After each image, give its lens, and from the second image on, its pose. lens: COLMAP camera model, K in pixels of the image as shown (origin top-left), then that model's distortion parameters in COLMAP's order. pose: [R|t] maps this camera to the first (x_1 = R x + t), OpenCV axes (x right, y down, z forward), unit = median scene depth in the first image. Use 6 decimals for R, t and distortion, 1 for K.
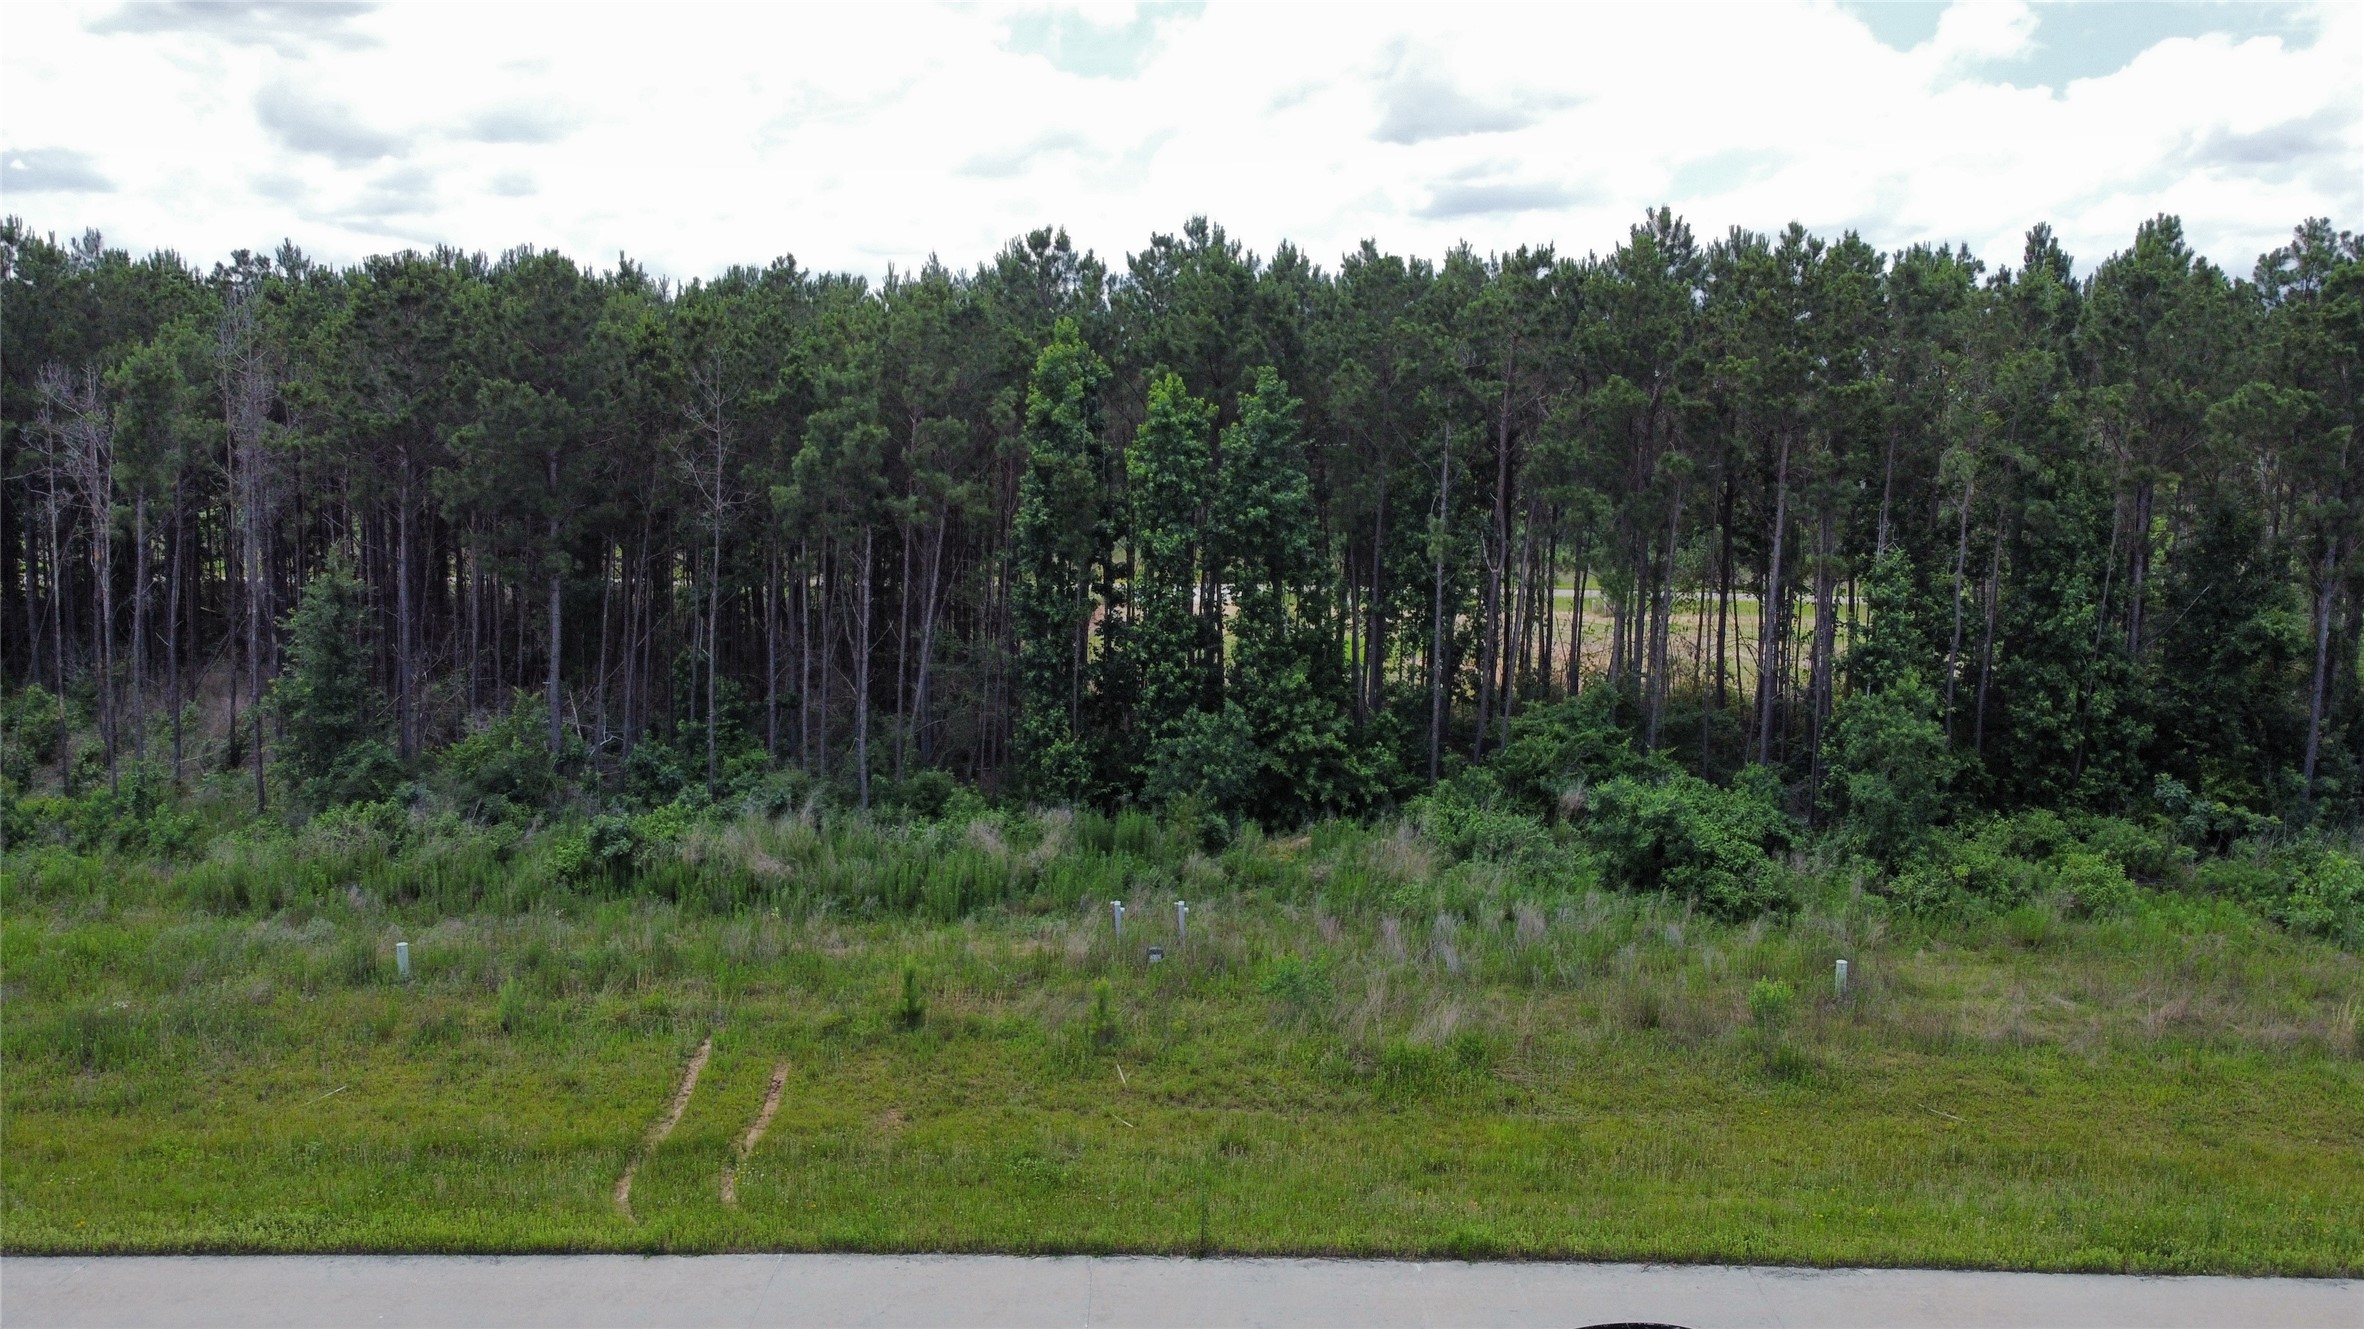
lens RADIAL K [[1784.0, 0, 1151.0], [0, 1784.0, 654.2], [0, 0, 1]] dist [0.001732, -0.007173]
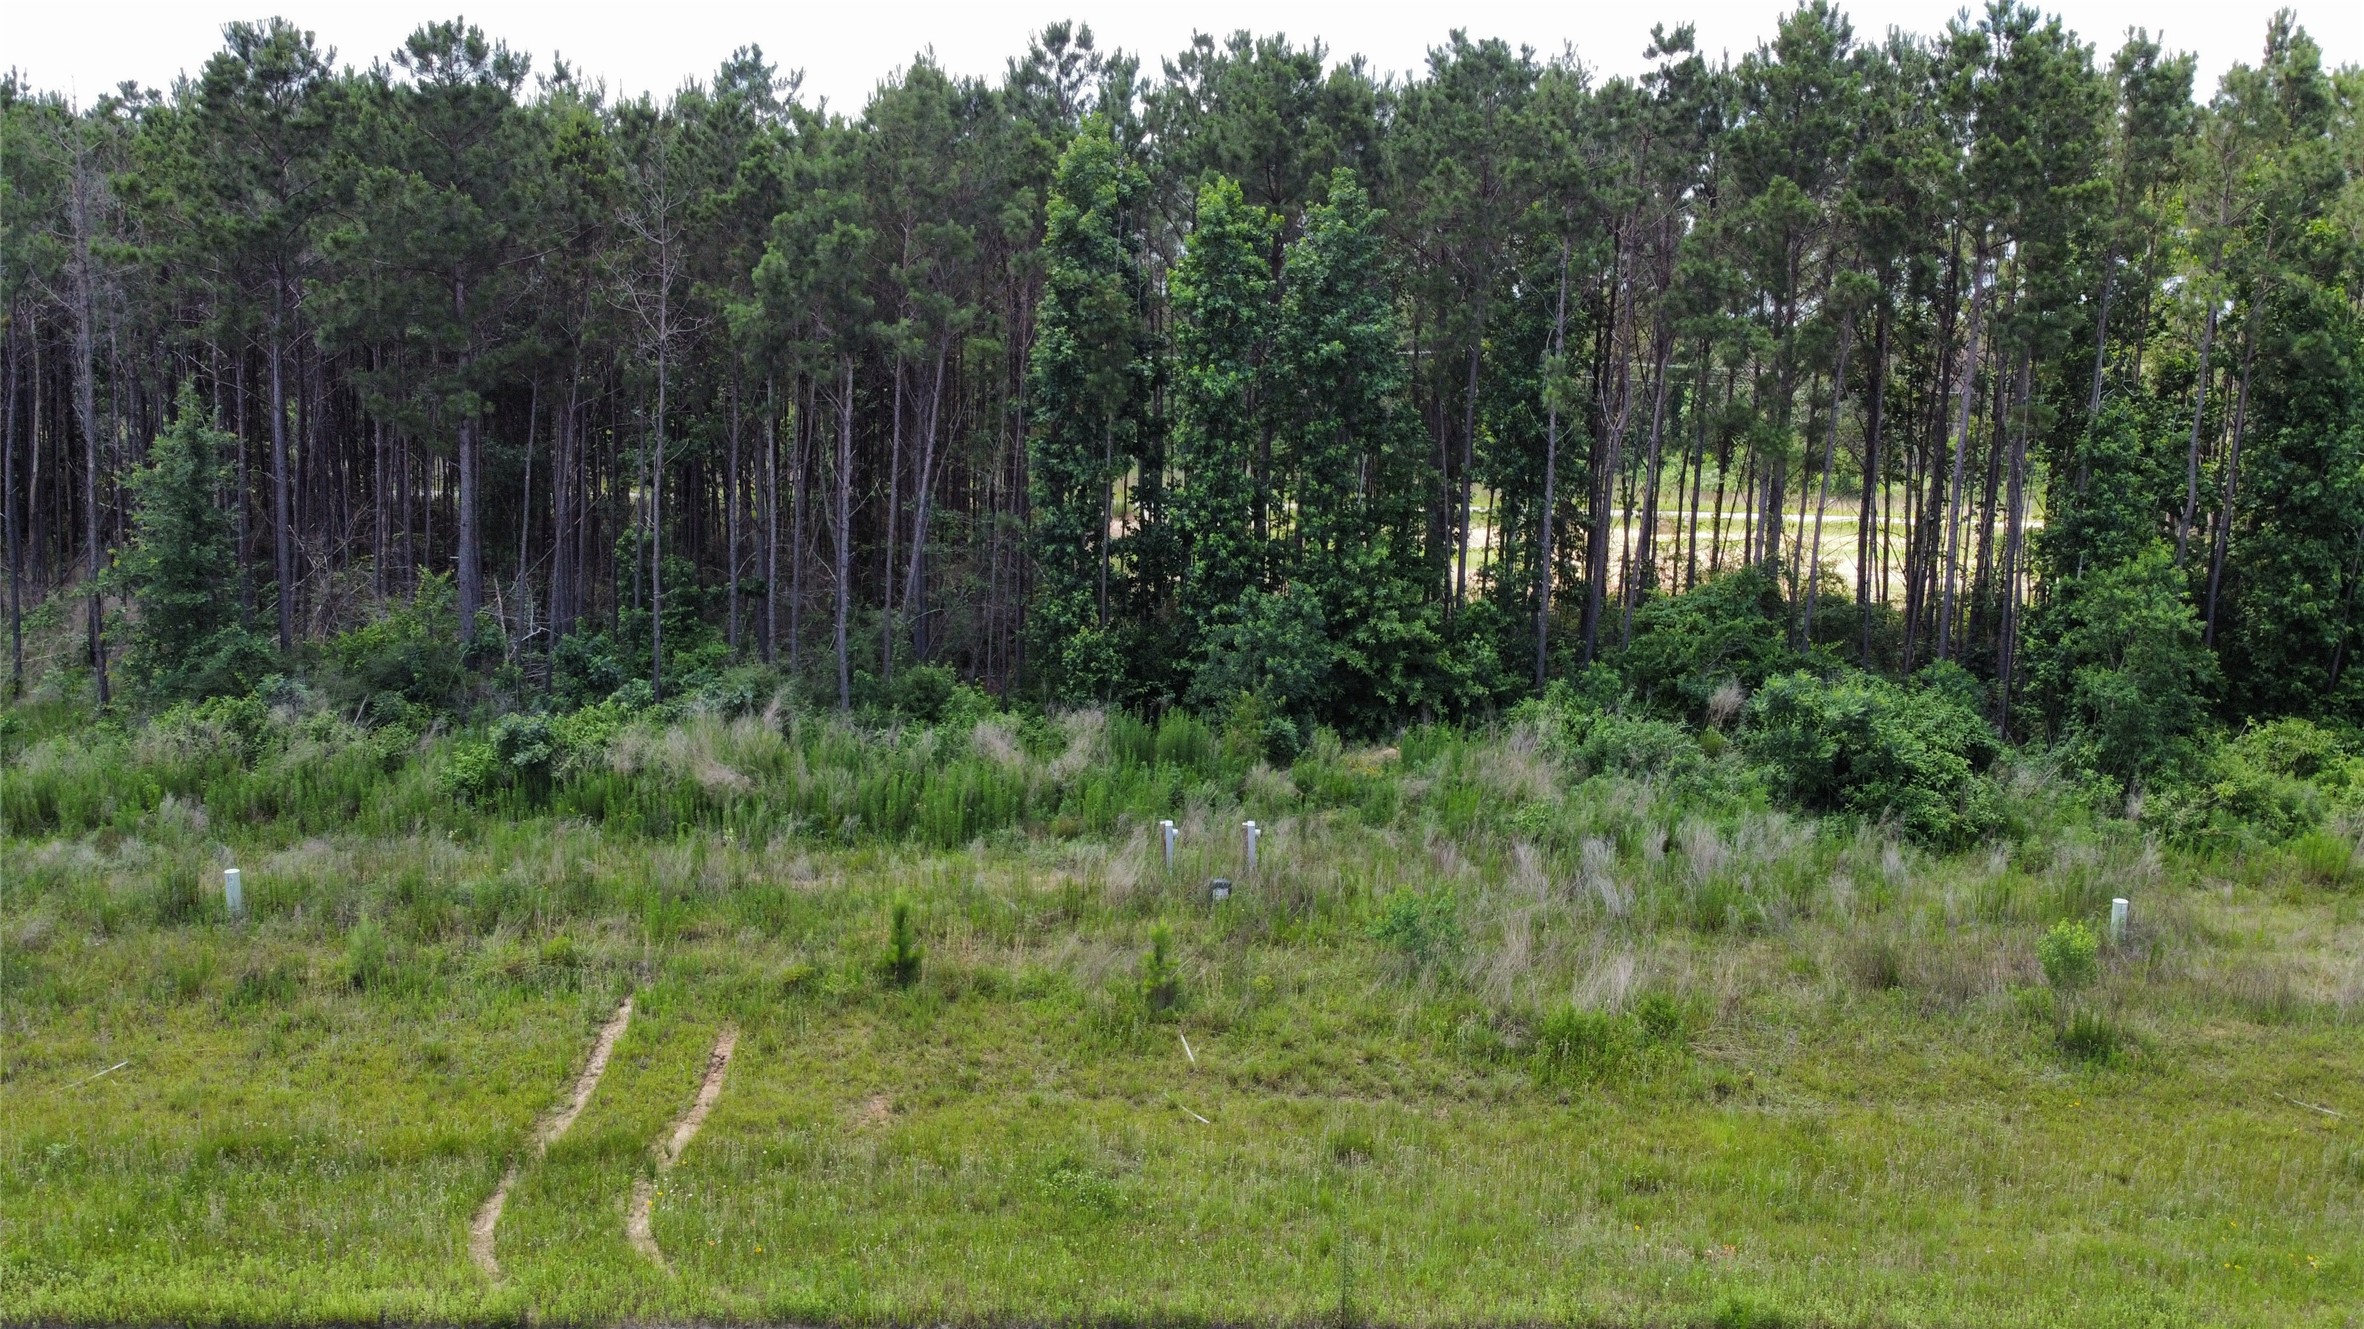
lens RADIAL K [[1784.0, 0, 1151.0], [0, 1784.0, 654.2], [0, 0, 1]] dist [0.001732, -0.007173]
pose [[0.999978, 0.004419, 0.004973, -0.027949], [-0.004562, 0.999567, 0.029053, 0.039681], [-0.004843, -0.029075, 0.999566, 0.206937]]
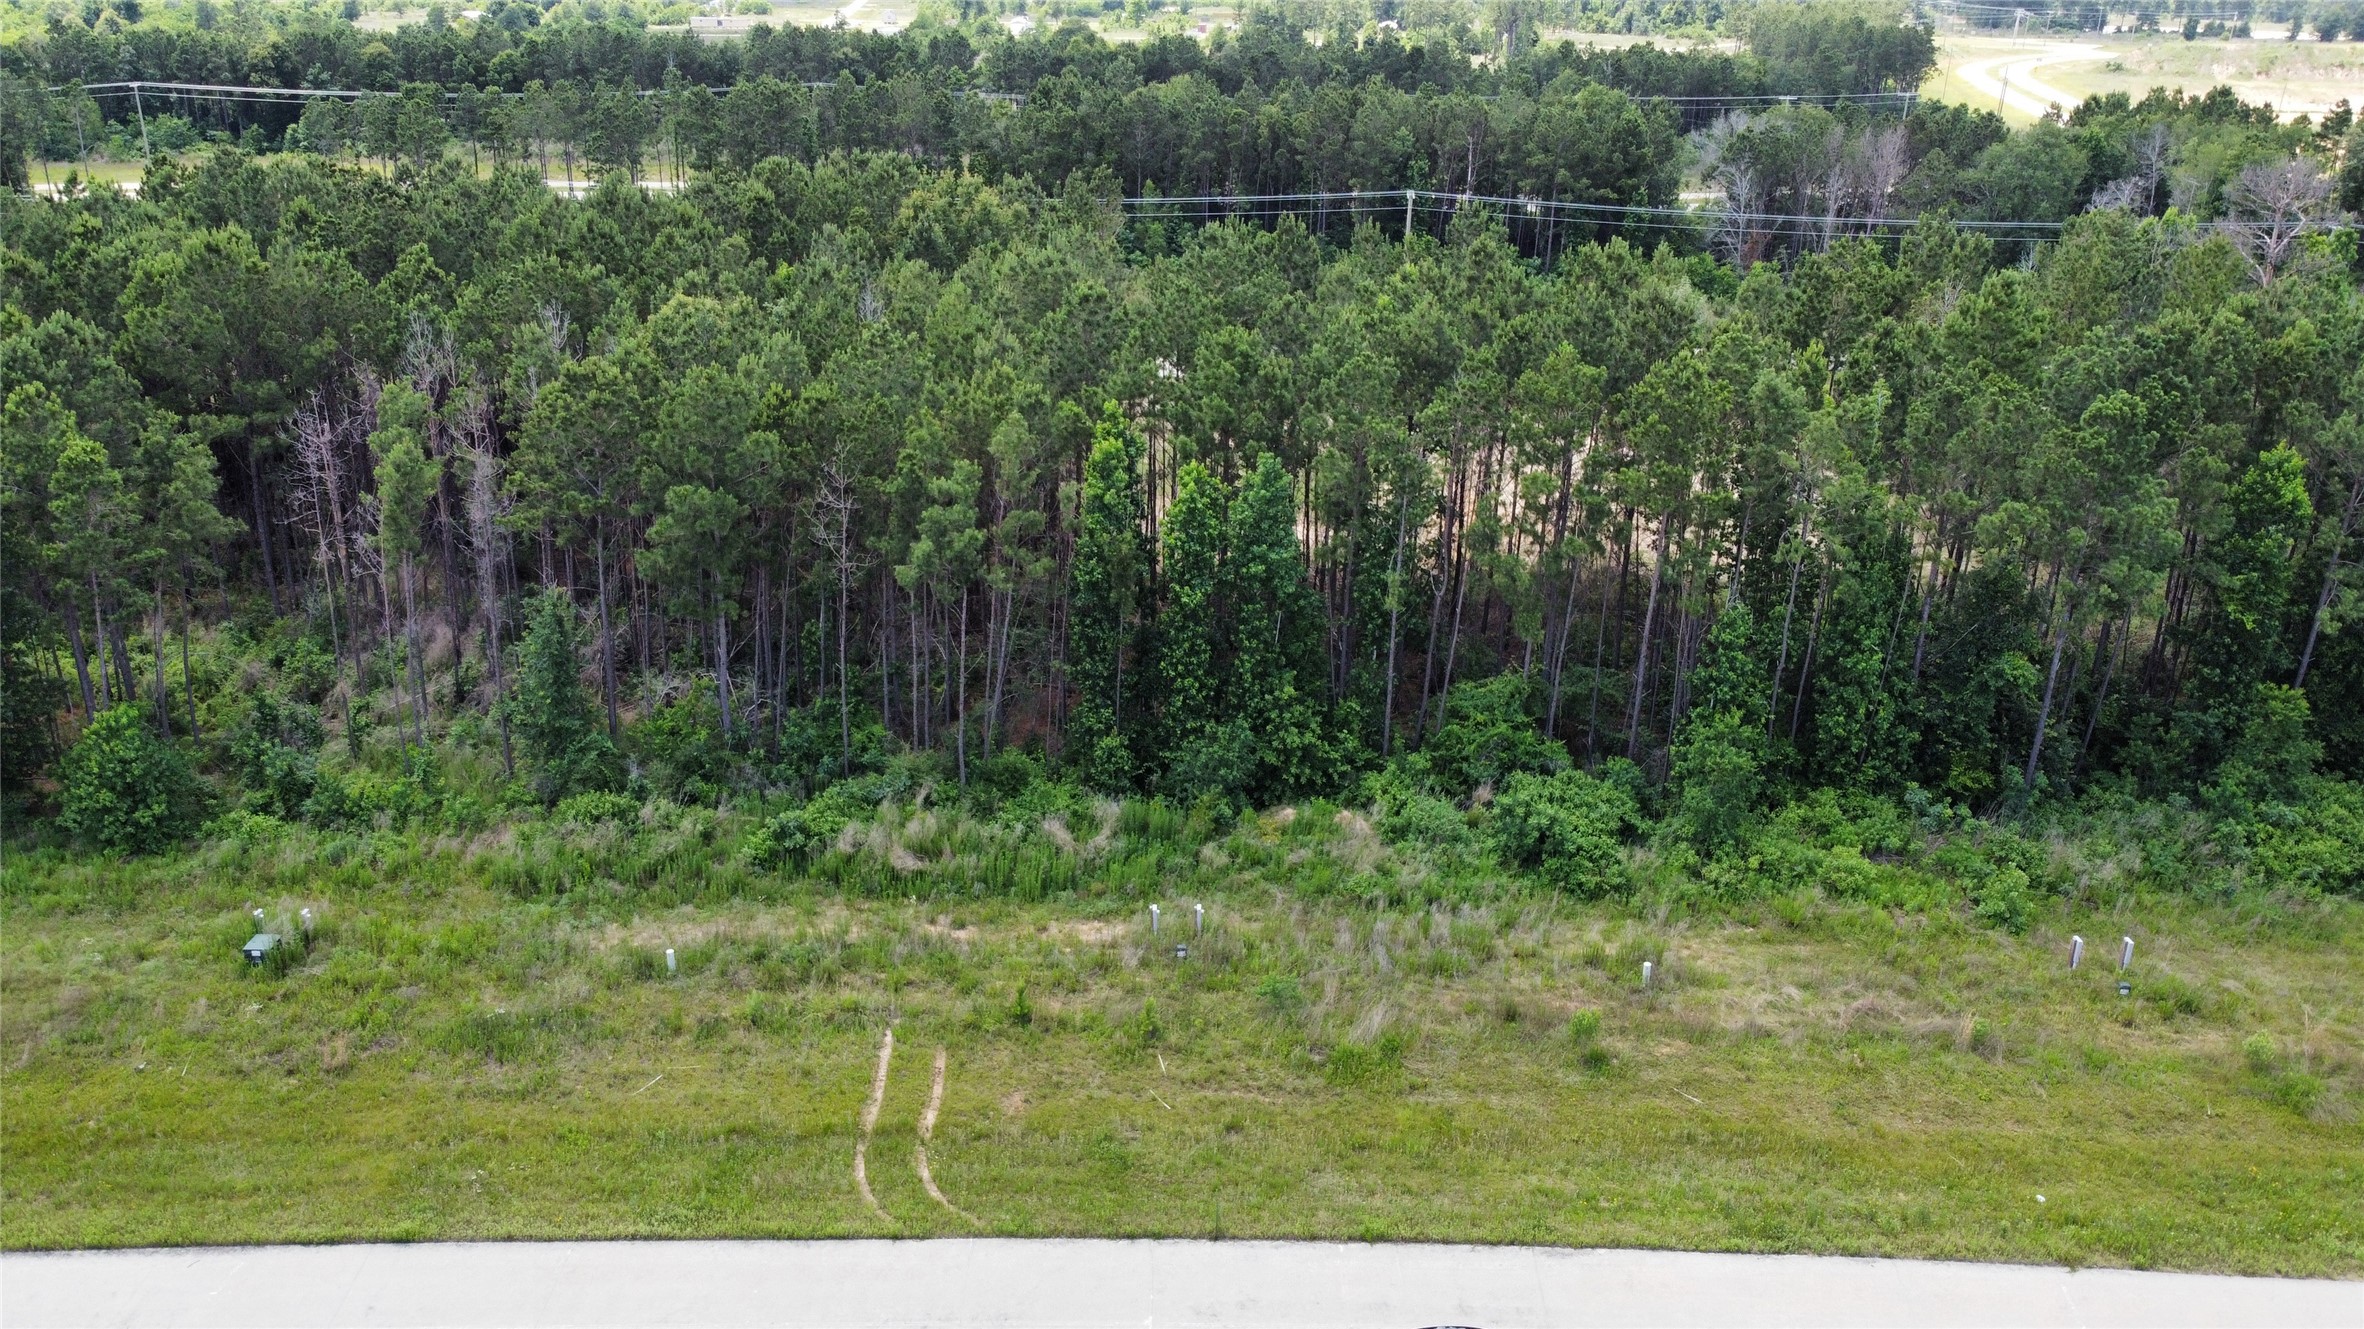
lens RADIAL K [[1784.0, 0, 1151.0], [0, 1784.0, 654.2], [0, 0, 1]] dist [0.001732, -0.007173]
pose [[0.999994, 0.002461, 0.002539, -0.023697], [-0.003017, 0.968425, 0.249287, -0.378703], [-0.001846, -0.249293, 0.968426, -0.311451]]
